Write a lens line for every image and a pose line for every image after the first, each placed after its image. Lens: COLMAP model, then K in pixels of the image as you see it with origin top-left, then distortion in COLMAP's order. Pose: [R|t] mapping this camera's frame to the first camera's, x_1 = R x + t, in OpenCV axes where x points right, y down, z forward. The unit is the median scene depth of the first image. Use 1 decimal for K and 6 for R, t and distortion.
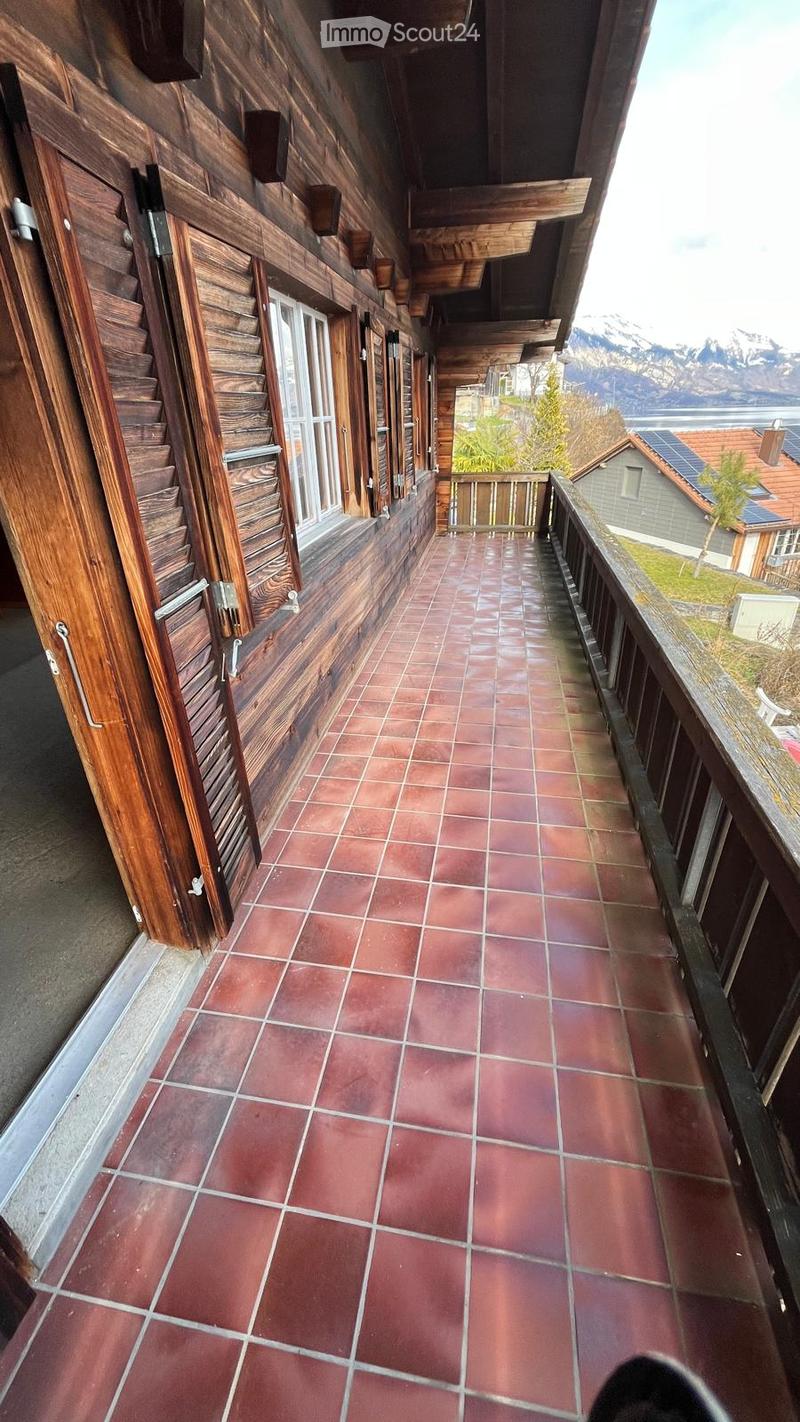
lens RADIAL K [[574.8, 0, 402.2], [0, 574.8, 711.9], [0, 0, 1]] dist [-0.006345, 0.000266]
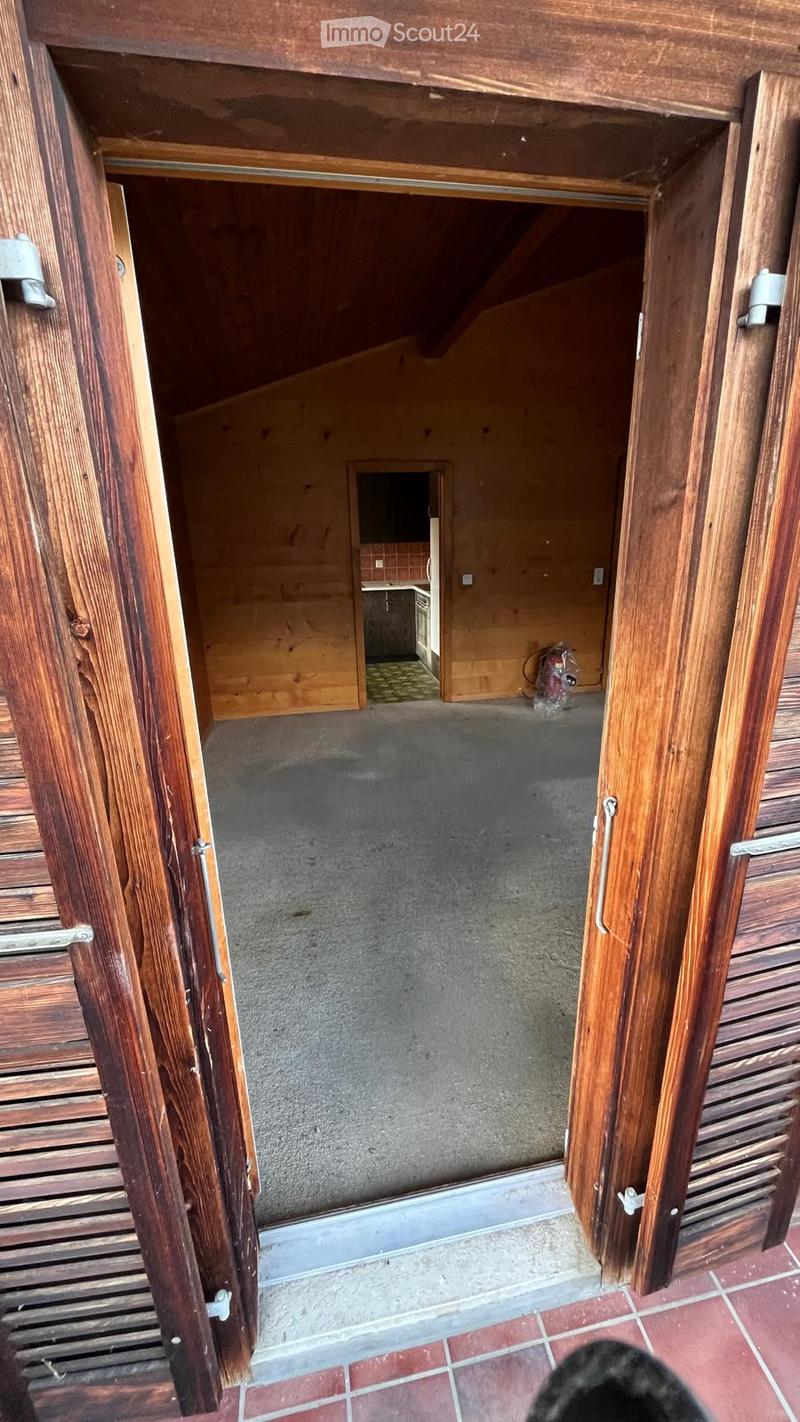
lens RADIAL K [[574.8, 0, 405.4], [0, 574.8, 708.3], [0, 0, 1]] dist [-0.006345, 0.000266]
pose [[0.339883, 0.306869, -0.888994, -0.034906], [-0.420436, 0.895130, 0.148245, -0.261520], [0.841257, 0.323379, 0.433258, 0.383947]]
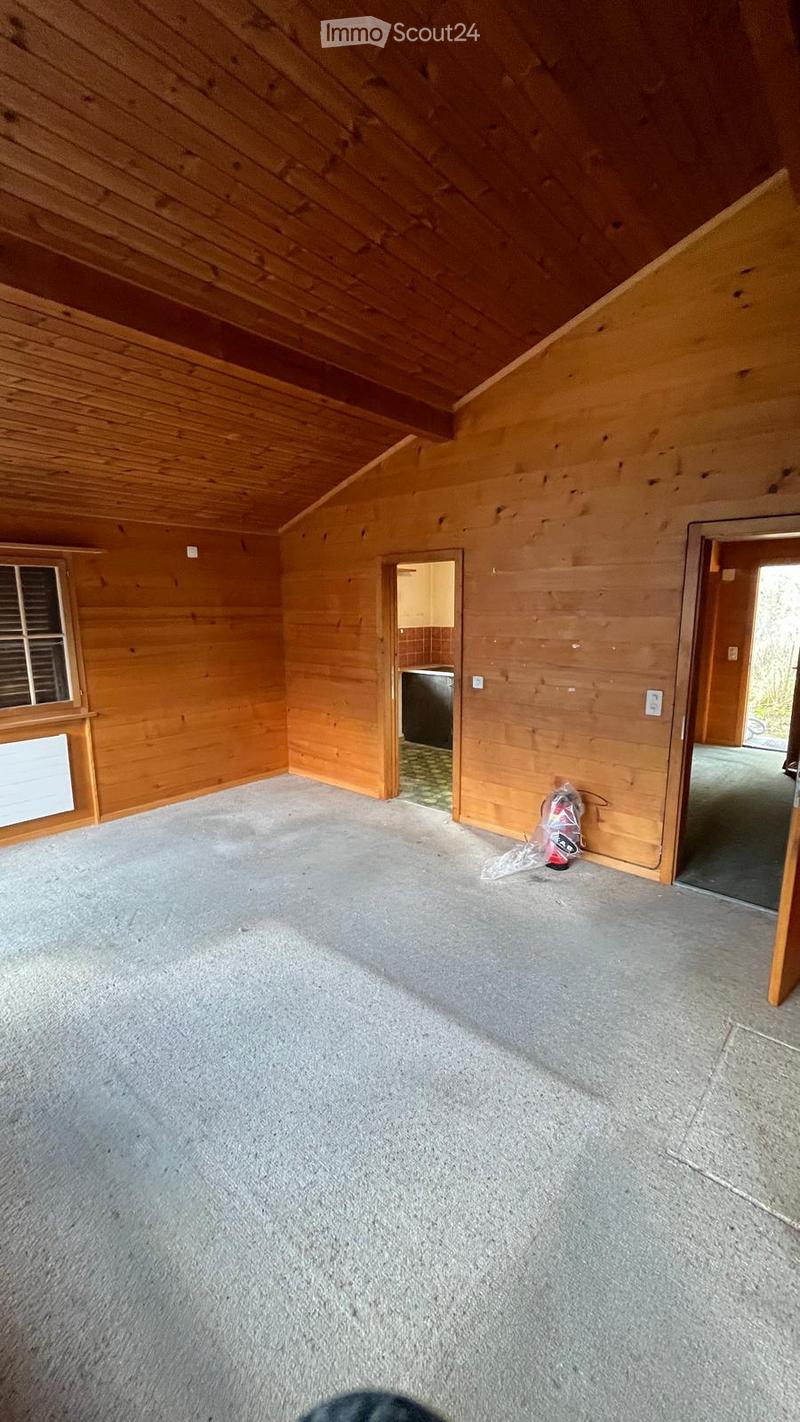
lens RADIAL K [[574.8, 0, 407.7], [0, 574.8, 710.0], [0, 0, 1]] dist [-0.006345, 0.000266]
pose [[-0.511942, 0.181799, -0.839562, -0.135656], [-0.380490, 0.828256, 0.411363, -0.493728], [0.770158, 0.530039, -0.354846, 0.818383]]
